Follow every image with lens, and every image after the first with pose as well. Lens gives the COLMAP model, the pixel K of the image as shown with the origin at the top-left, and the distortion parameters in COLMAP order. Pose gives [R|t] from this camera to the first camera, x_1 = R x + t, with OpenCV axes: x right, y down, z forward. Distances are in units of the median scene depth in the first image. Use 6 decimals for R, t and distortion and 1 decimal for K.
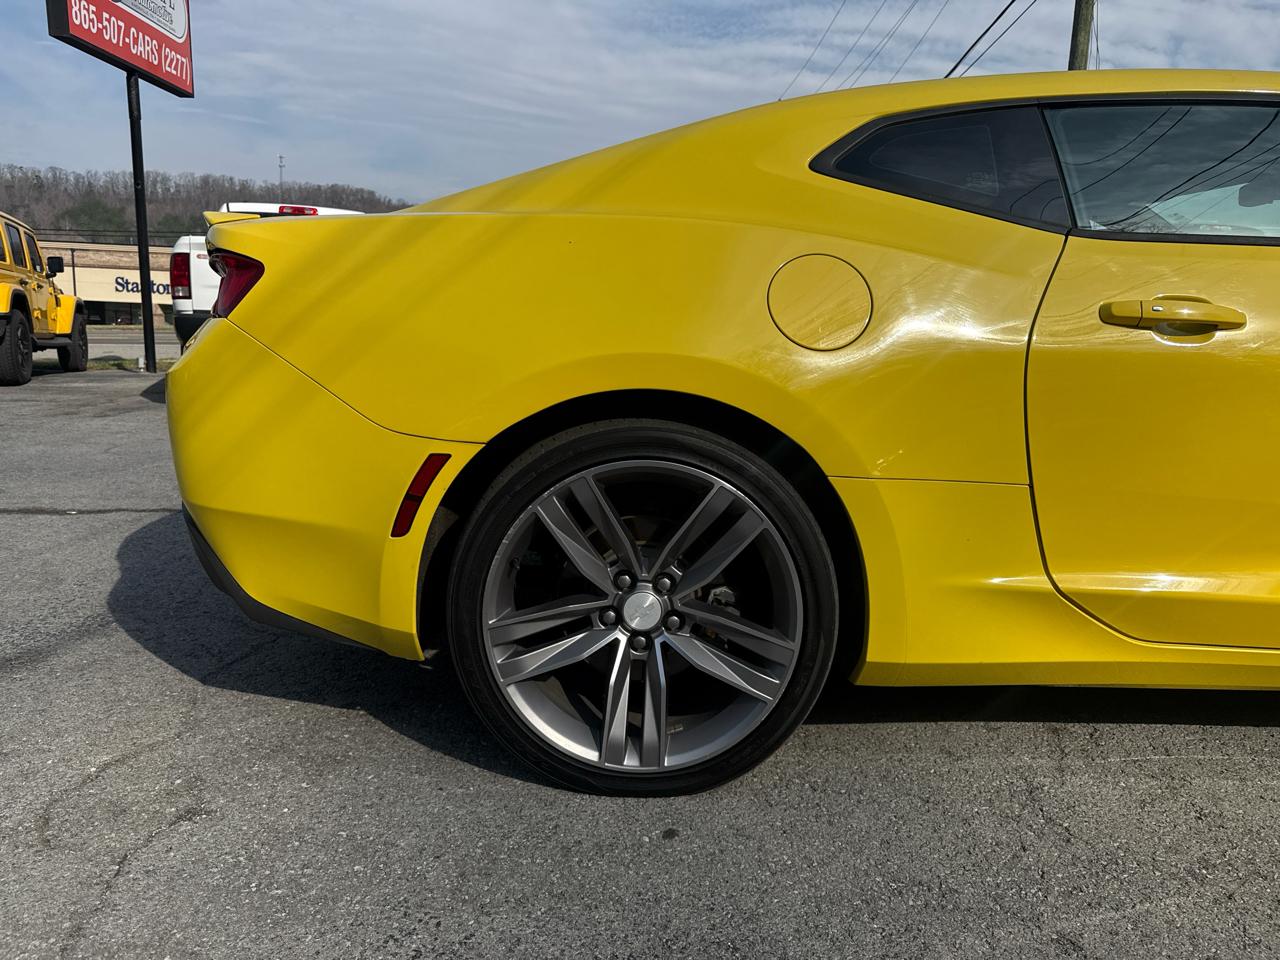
lens RADIAL K [[911.8, 0, 634.8], [0, 911.8, 474.1], [0, 0, 1]] dist [0.018308, -0.024722]
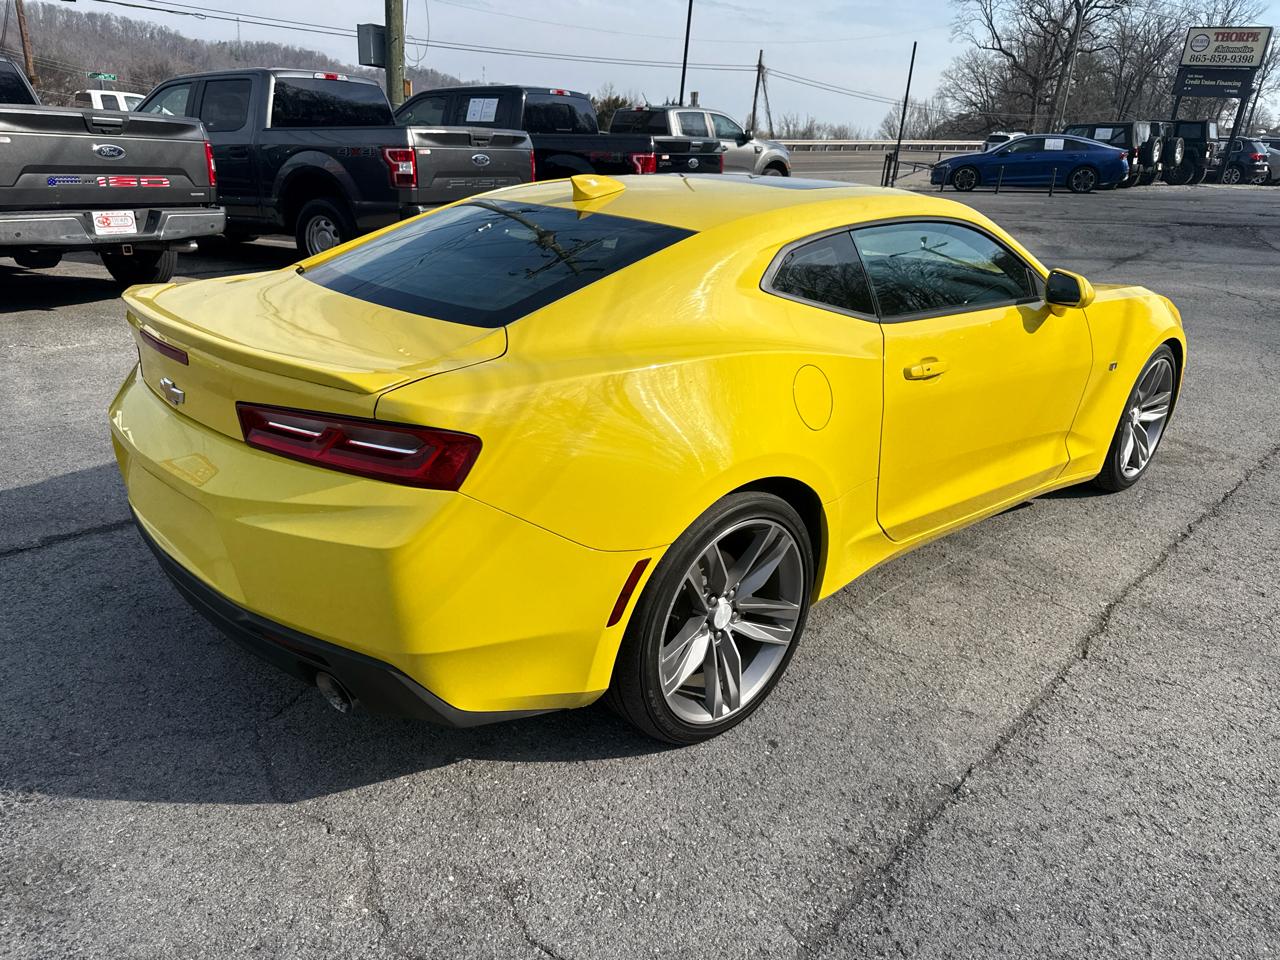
lens RADIAL K [[911.8, 0, 647.1], [0, 911.8, 488.5], [0, 0, 1]] dist [0.018308, -0.024722]
pose [[0.731124, -0.232297, 0.641480, -0.972640], [0.082511, 0.963454, 0.254851, -0.430700], [-0.677237, -0.133399, 0.723571, 0.053081]]
